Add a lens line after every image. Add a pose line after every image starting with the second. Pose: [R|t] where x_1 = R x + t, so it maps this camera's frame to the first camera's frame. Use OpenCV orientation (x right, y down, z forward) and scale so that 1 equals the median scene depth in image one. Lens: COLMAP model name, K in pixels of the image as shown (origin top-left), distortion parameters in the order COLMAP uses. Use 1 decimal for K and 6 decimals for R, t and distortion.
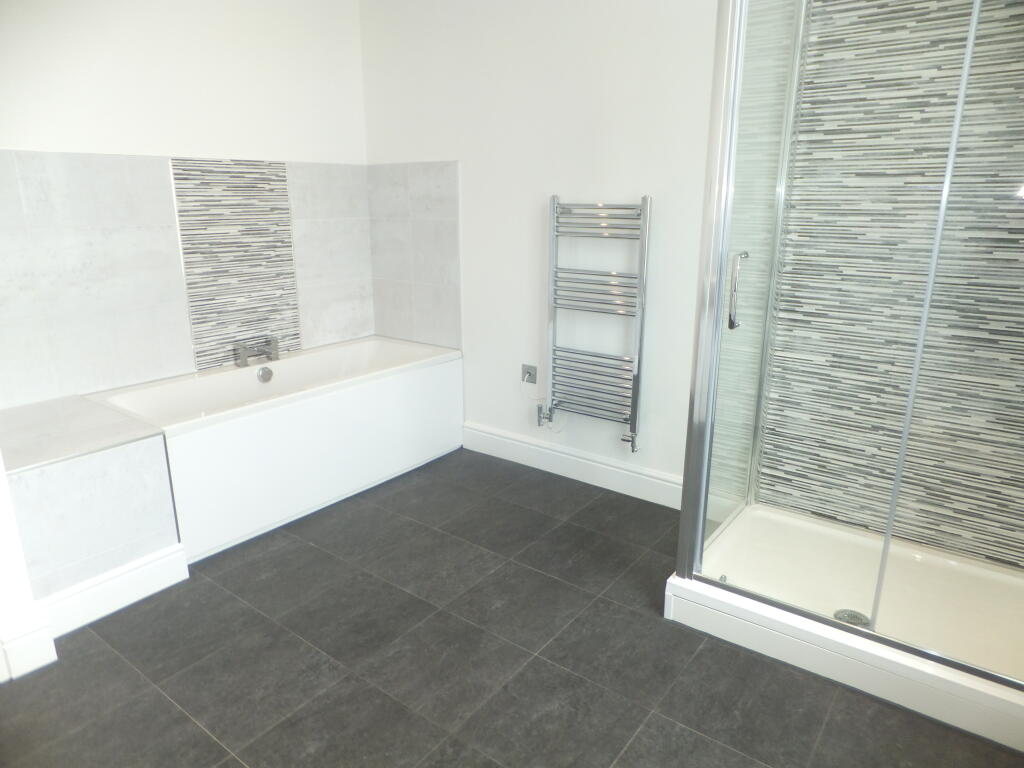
lens RADIAL K [[694.7, 0, 509.2], [0, 694.7, 383.8], [0, 0, 1]] dist [-0.001983, -0.001149]
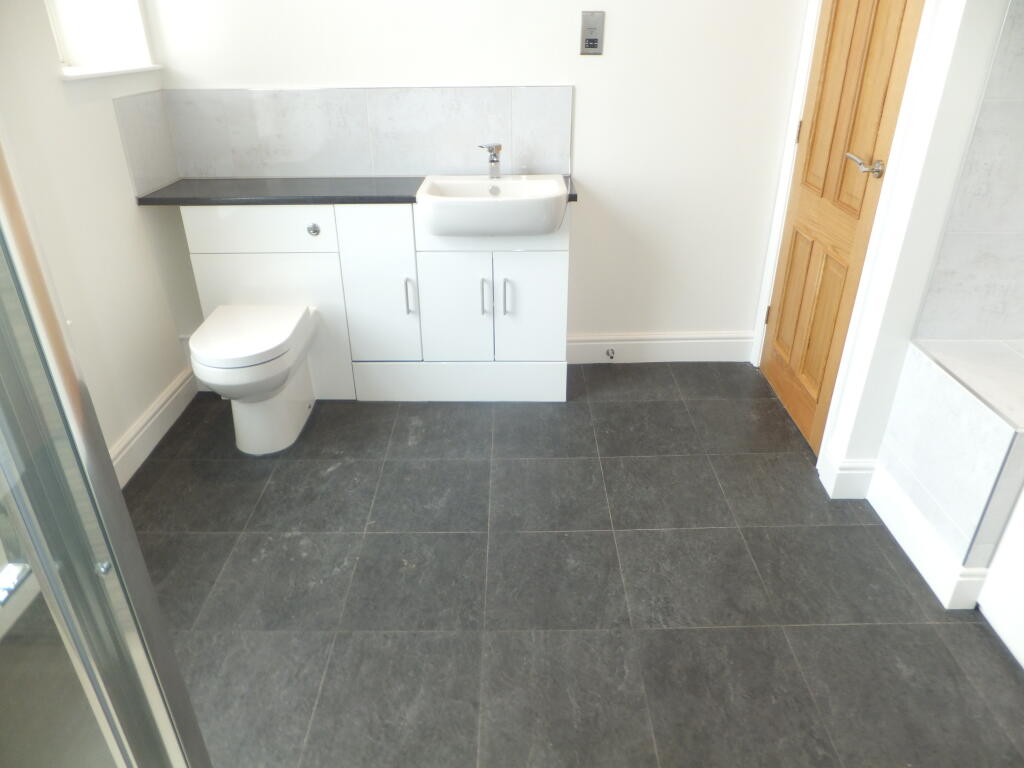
lens RADIAL K [[694.7, 0, 510.7], [0, 694.7, 381.7], [0, 0, 1]] dist [-0.001983, -0.001149]
pose [[-0.805171, 0.294951, -0.514493, 0.283388], [-0.144211, 0.744128, 0.652285, -0.408467], [0.575241, 0.599397, -0.556615, 1.308238]]
